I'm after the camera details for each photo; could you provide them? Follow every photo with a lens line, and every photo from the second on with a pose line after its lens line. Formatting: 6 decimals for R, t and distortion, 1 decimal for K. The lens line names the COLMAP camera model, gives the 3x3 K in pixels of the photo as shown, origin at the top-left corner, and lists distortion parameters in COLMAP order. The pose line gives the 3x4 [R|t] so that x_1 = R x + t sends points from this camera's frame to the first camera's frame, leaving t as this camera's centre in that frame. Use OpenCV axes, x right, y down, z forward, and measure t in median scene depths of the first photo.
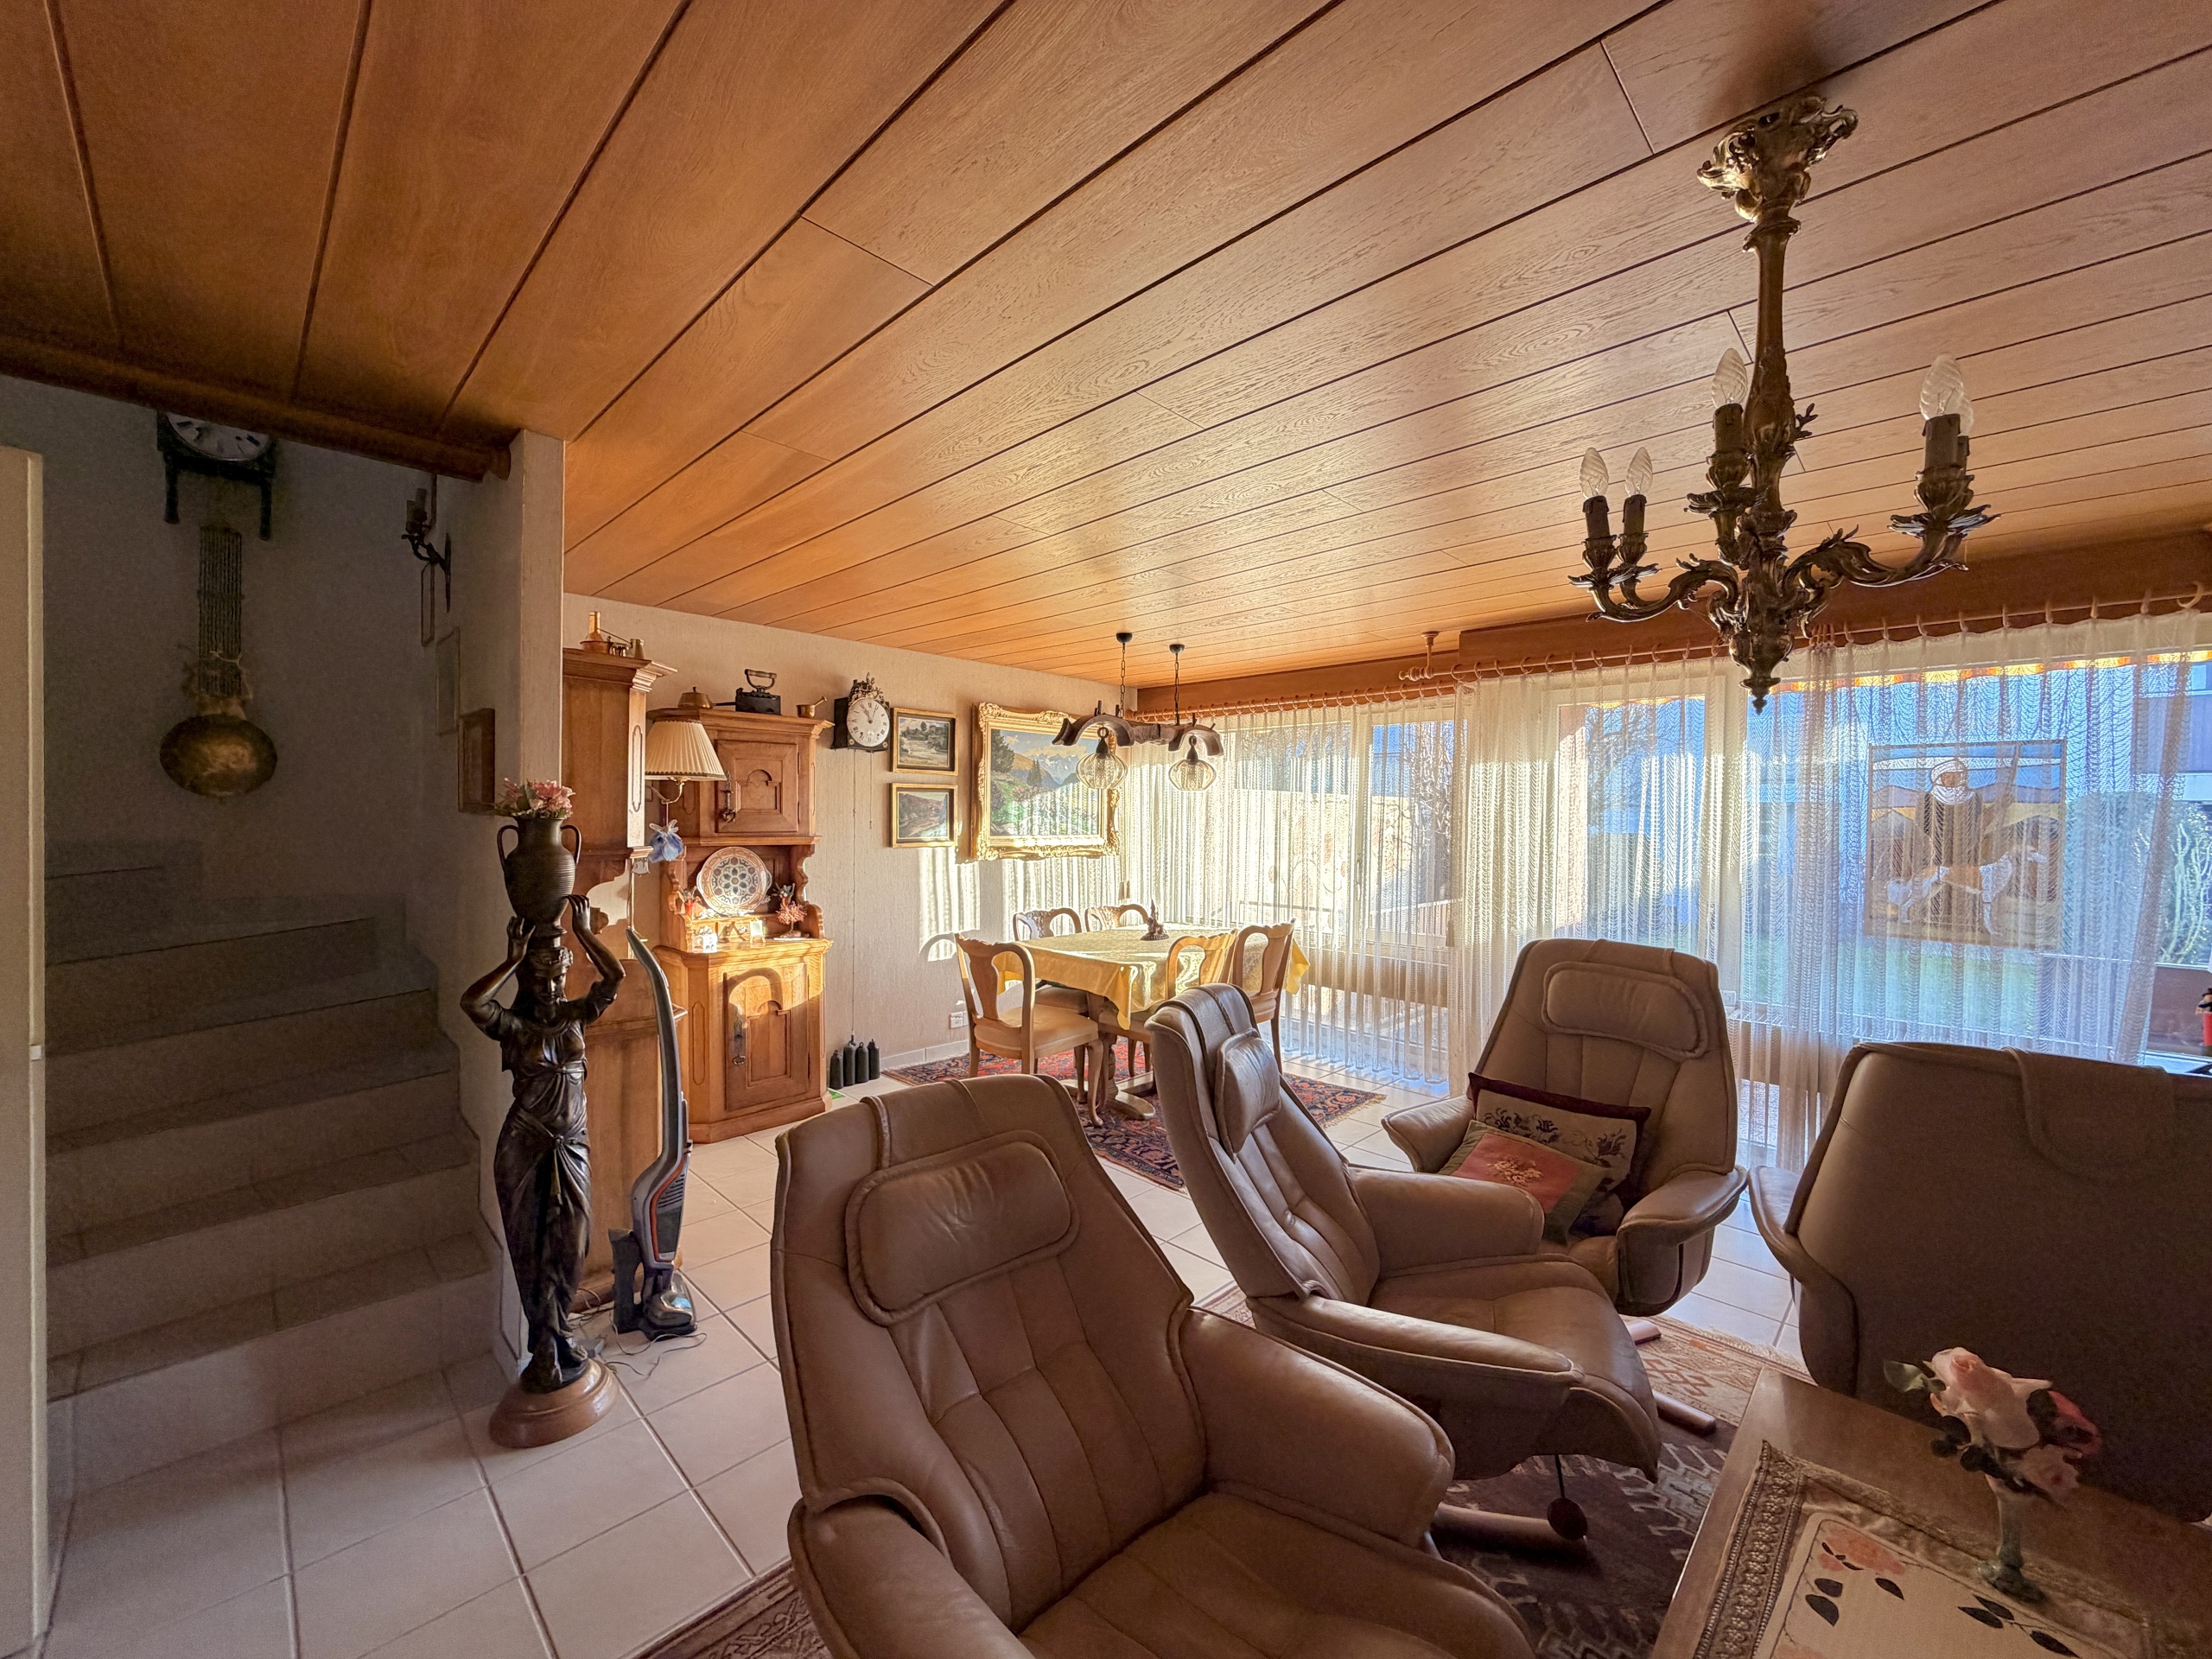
lens RADIAL K [[877.5, 0, 1104.6], [0, 877.5, 827.1], [0, 0, 1]] dist [-0.000378, -0.000005]
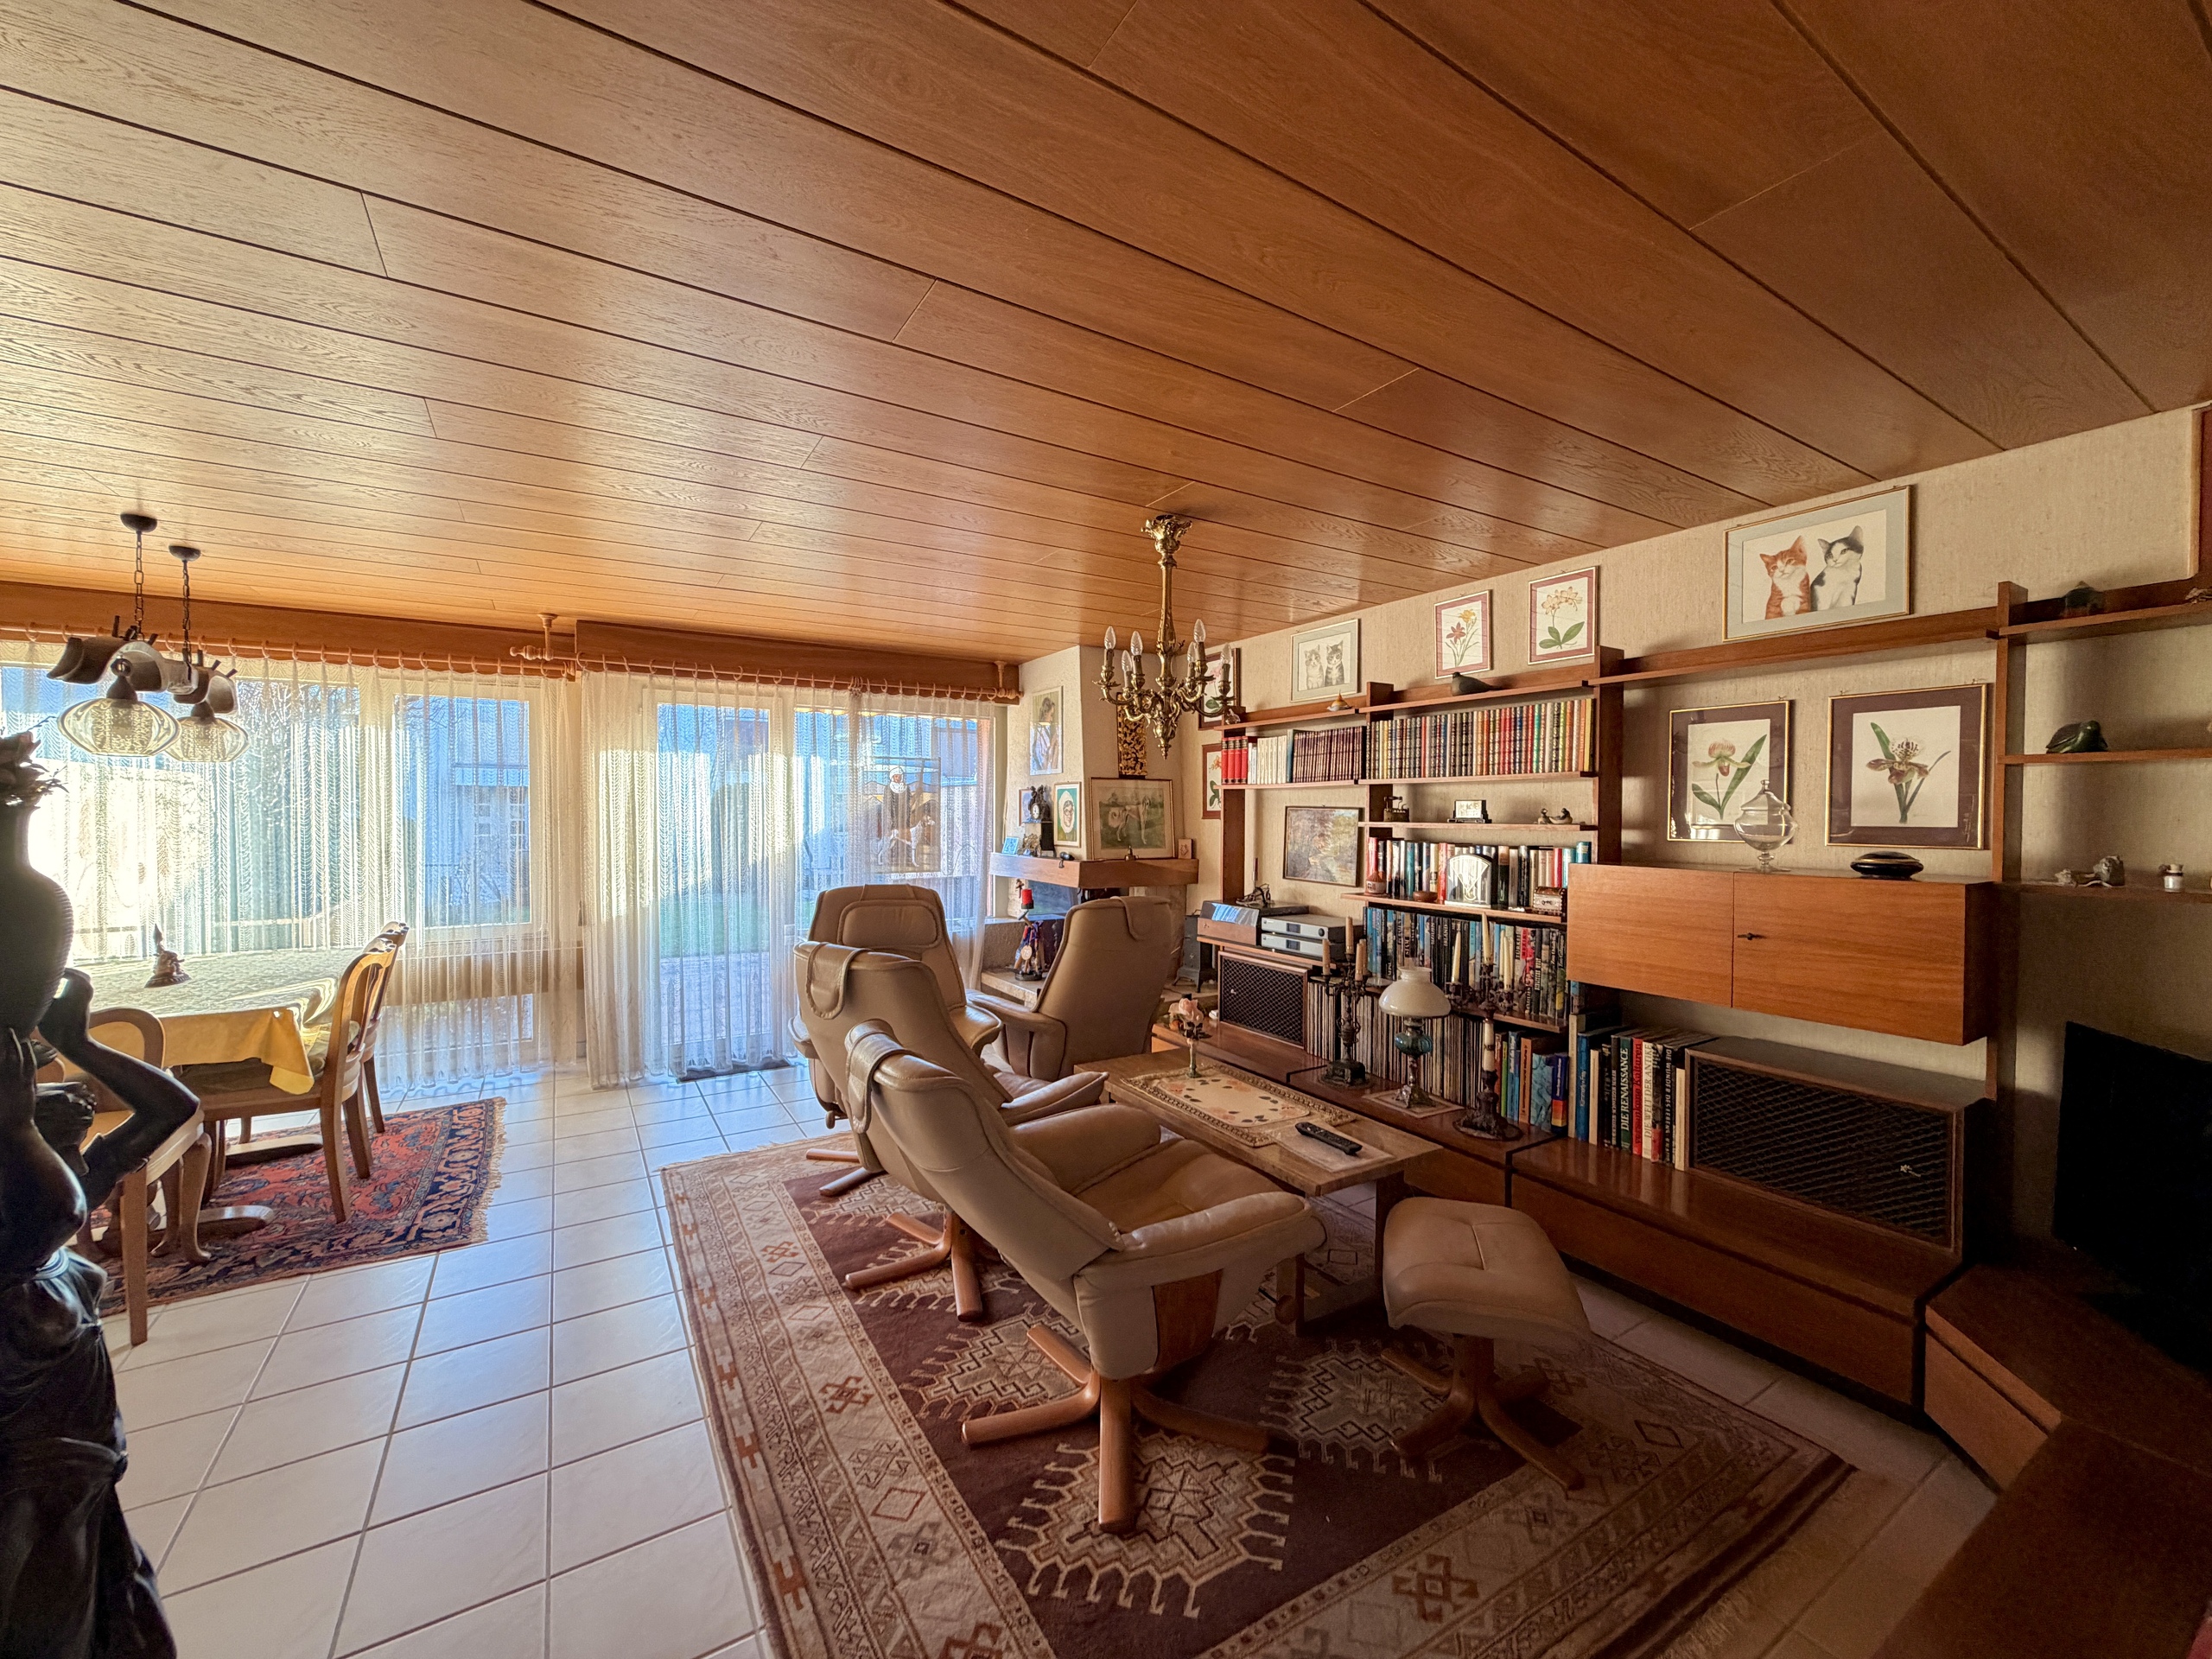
lens RADIAL K [[877.5, 0, 1102.2], [0, 877.5, 826.9], [0, 0, 1]] dist [-0.000378, -0.000005]
pose [[0.236161, -0.031409, 0.971206, -0.530003], [0.008777, 0.999506, 0.030190, -0.006948], [-0.971674, 0.001394, 0.236320, 0.188217]]
